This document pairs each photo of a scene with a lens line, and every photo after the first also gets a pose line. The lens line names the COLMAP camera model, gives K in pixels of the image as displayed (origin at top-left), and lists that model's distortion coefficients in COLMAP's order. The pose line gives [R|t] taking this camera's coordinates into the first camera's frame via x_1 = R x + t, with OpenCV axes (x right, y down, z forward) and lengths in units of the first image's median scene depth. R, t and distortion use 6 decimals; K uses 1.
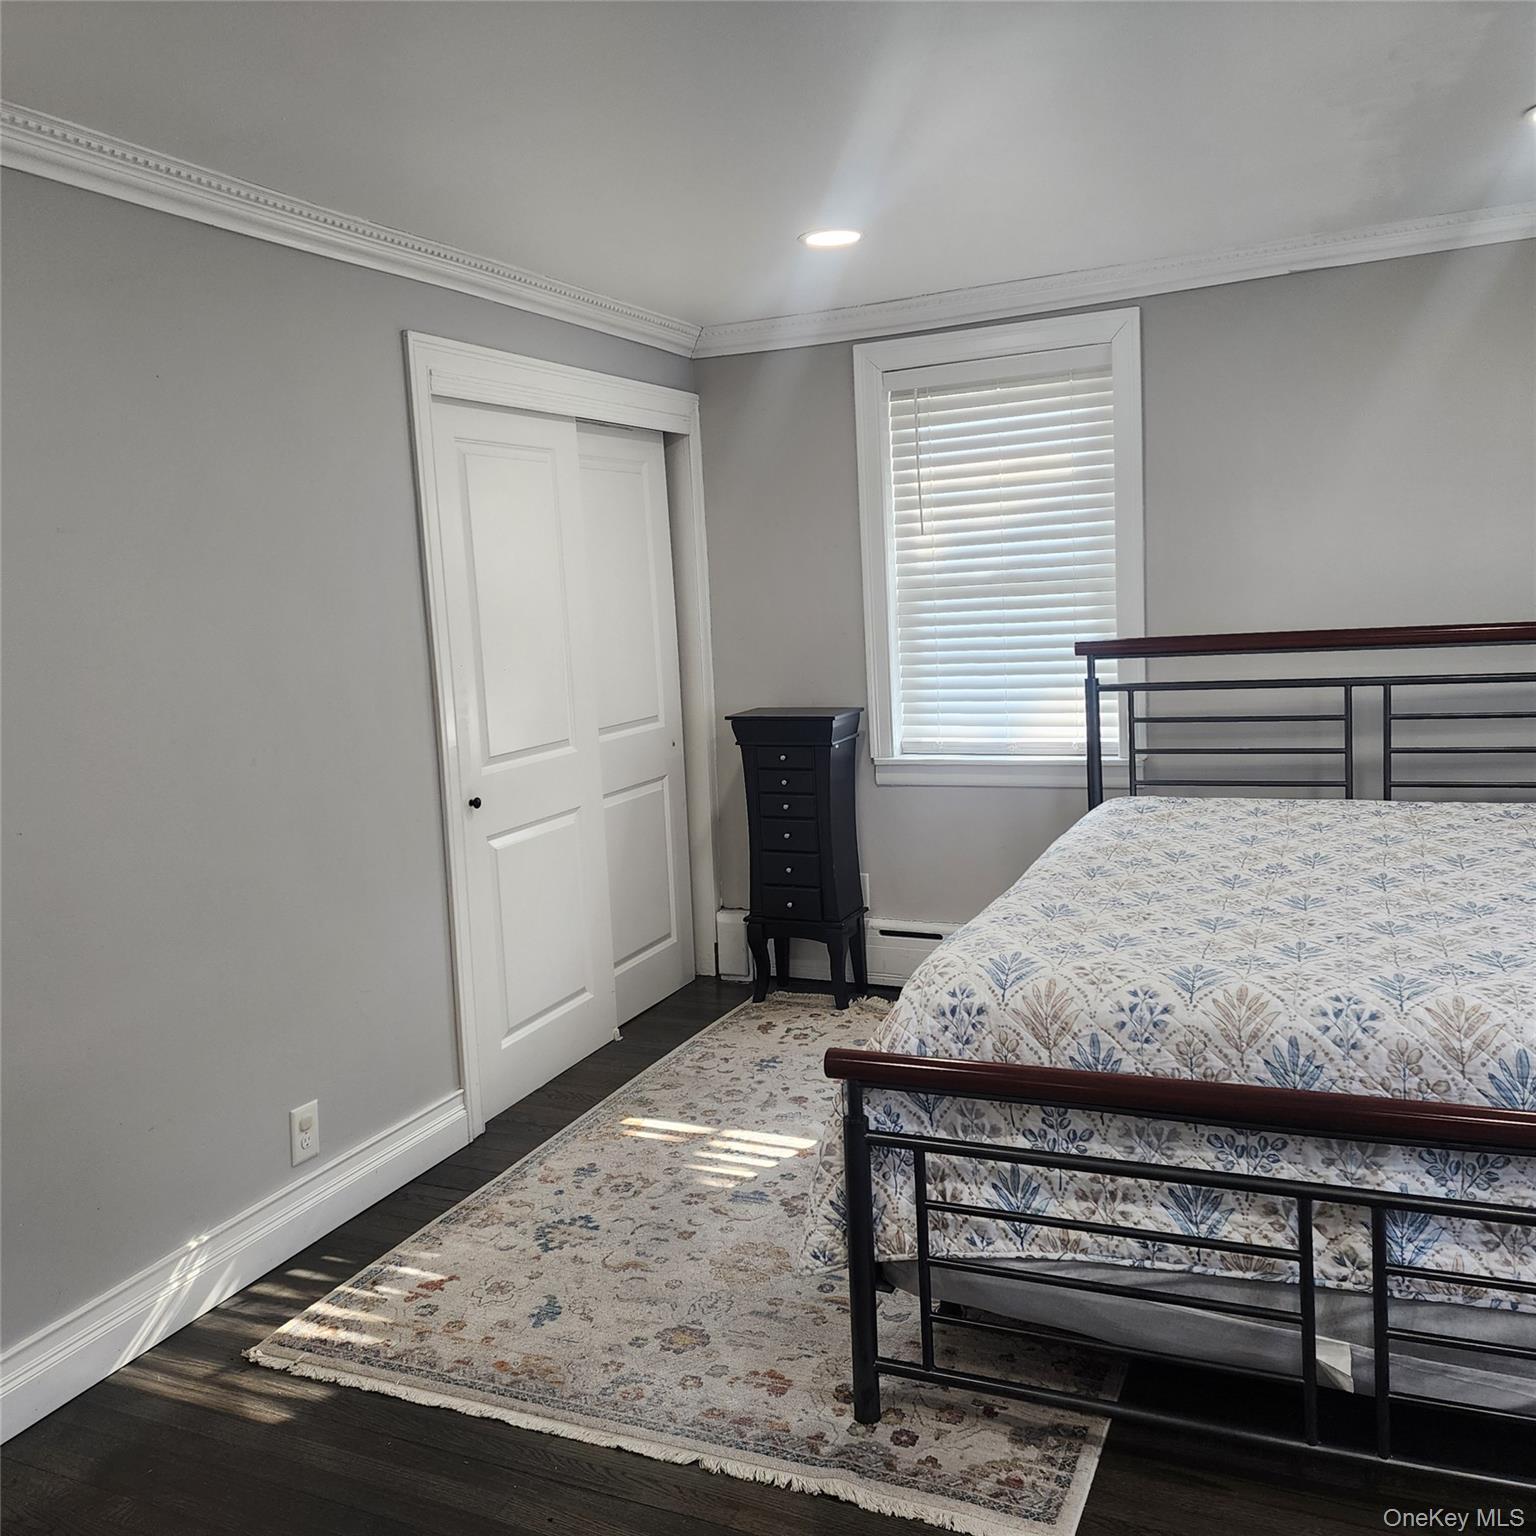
lens RADIAL K [[1344.9, 0, 768.0], [0, 1344.9, 768.0], [0, 0, 1]] dist [0.137209, -0.201712]
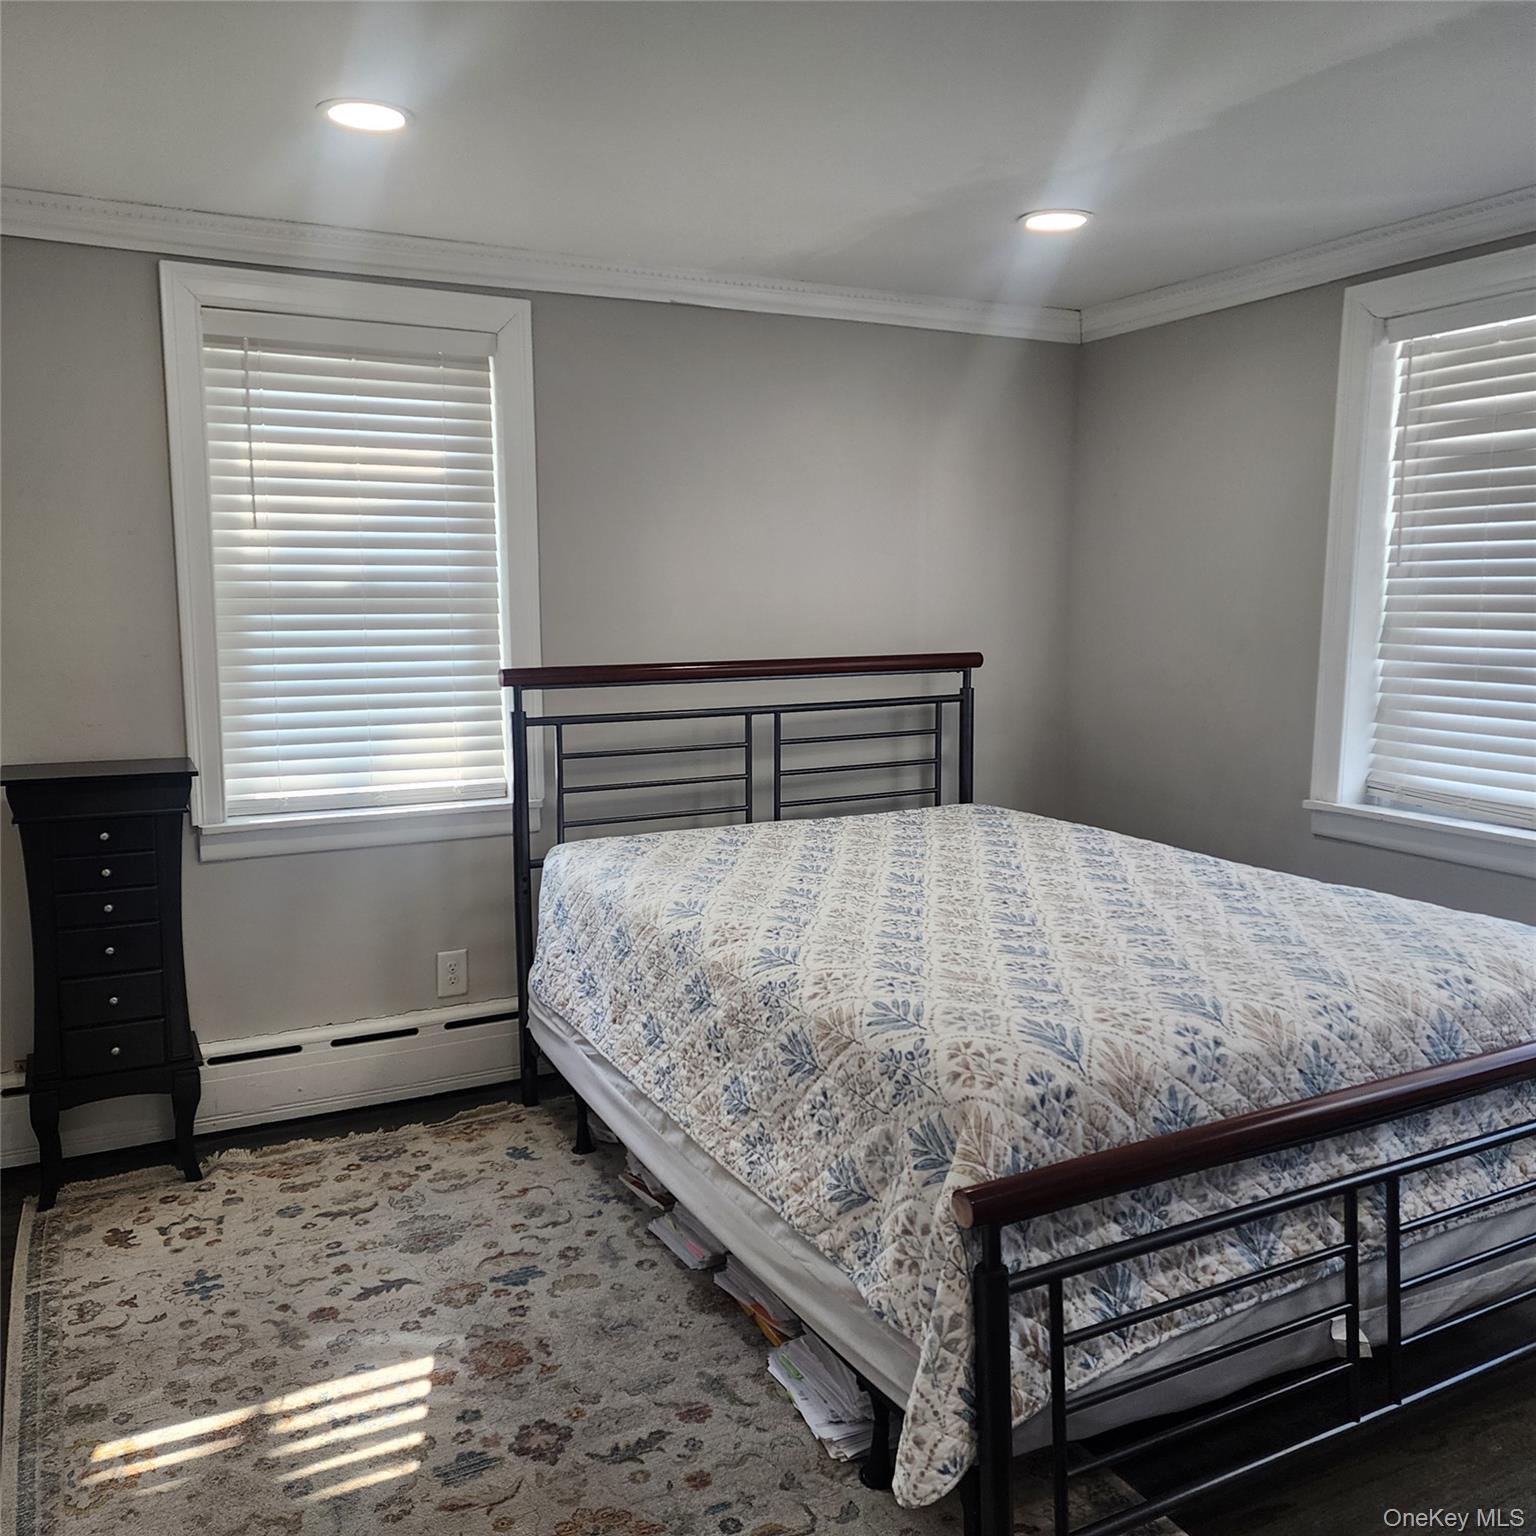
lens RADIAL K [[1350.0, 0, 741.1], [0, 1350.0, 760.3], [0, 0, 1]] dist [0.108802, -0.113282]
pose [[0.626226, -0.049629, 0.778061, -0.577231], [0.073018, 0.997319, 0.004845, -0.045793], [-0.776215, 0.053778, 0.628171, 0.548433]]
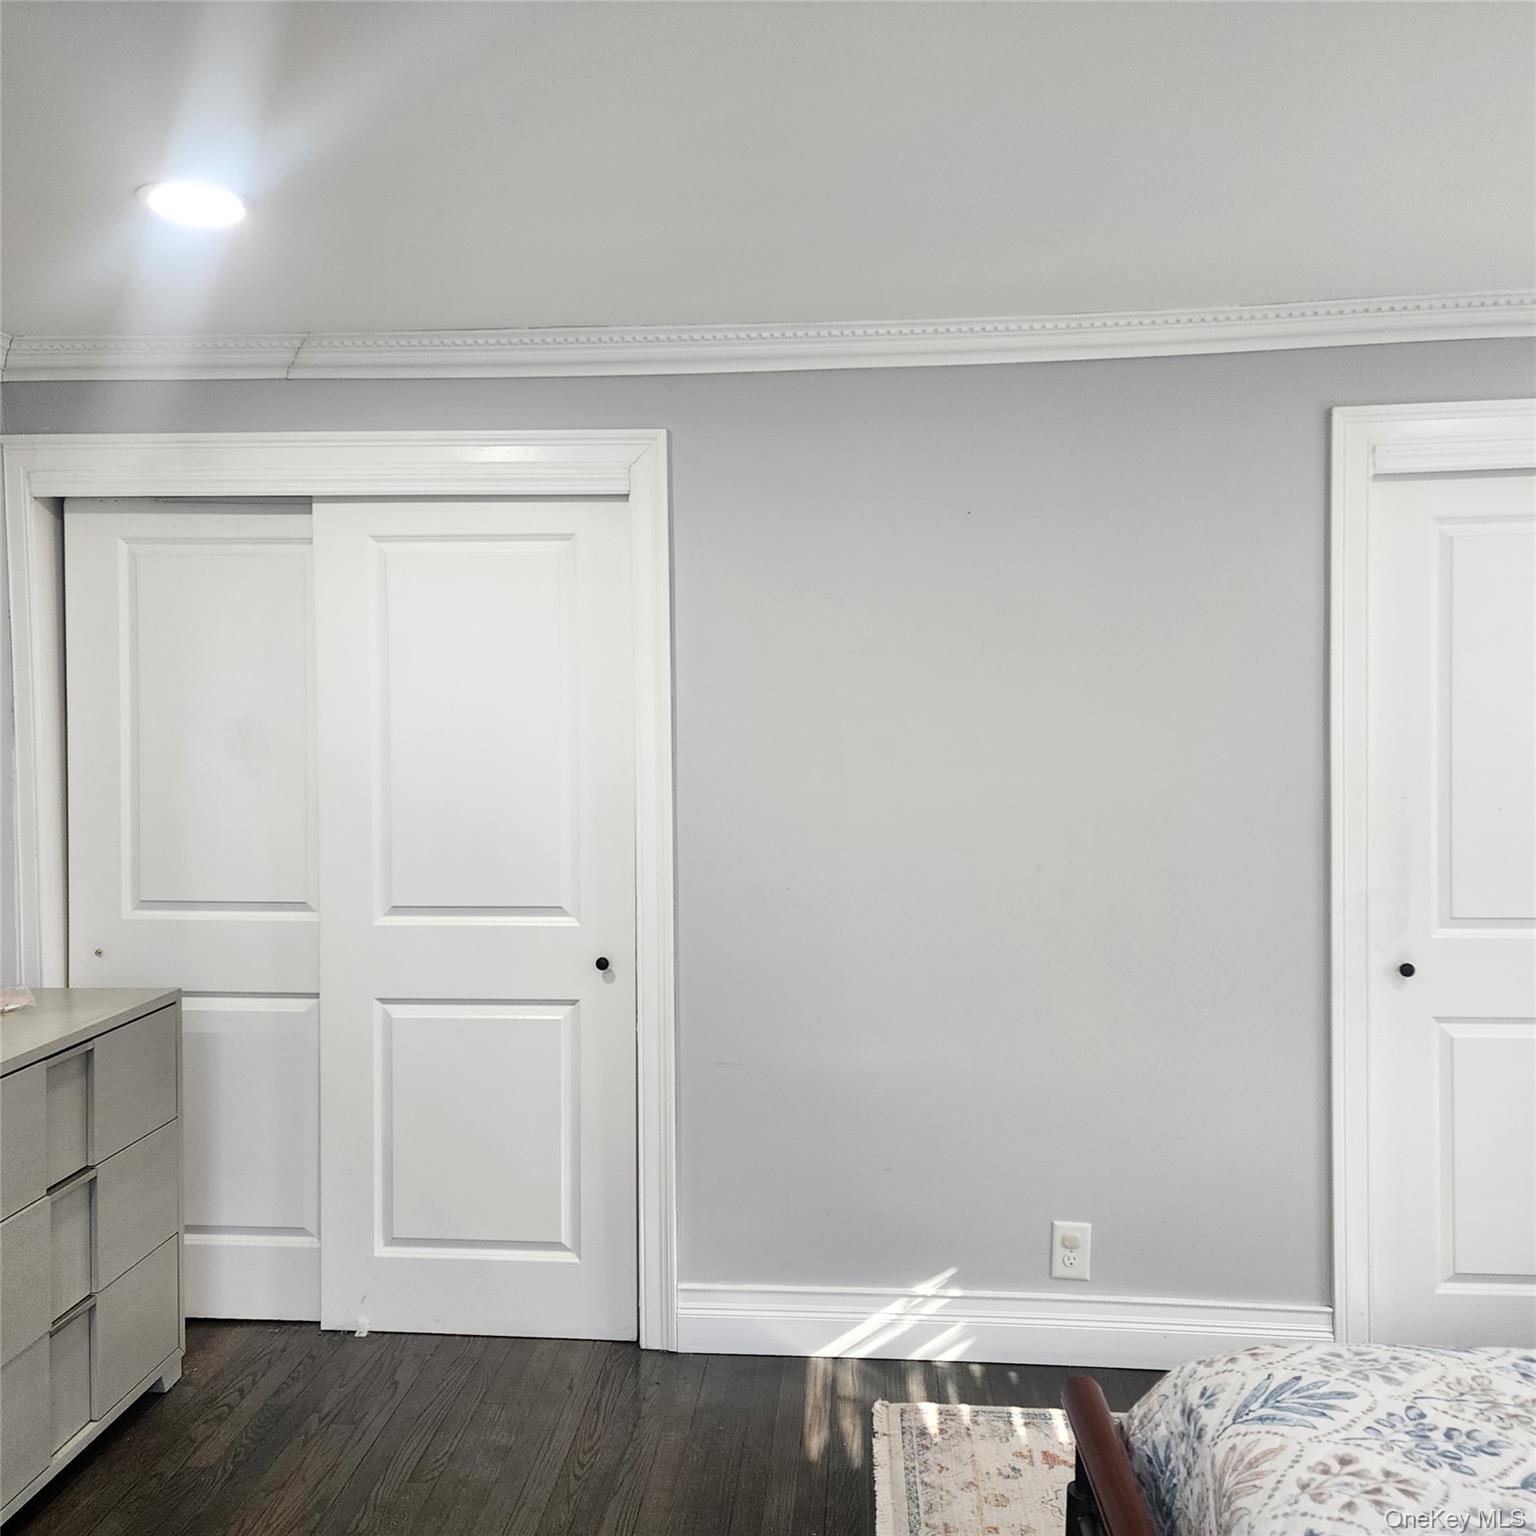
lens RADIAL K [[1344.9, 0, 768.0], [0, 1344.9, 768.0], [0, 0, 1]] dist [0.137209, -0.201712]
pose [[0.327261, 0.085240, -0.941081, 0.590834], [-0.135614, 0.989850, 0.042497, -0.107882], [0.935152, 0.113717, 0.335499, 0.521541]]
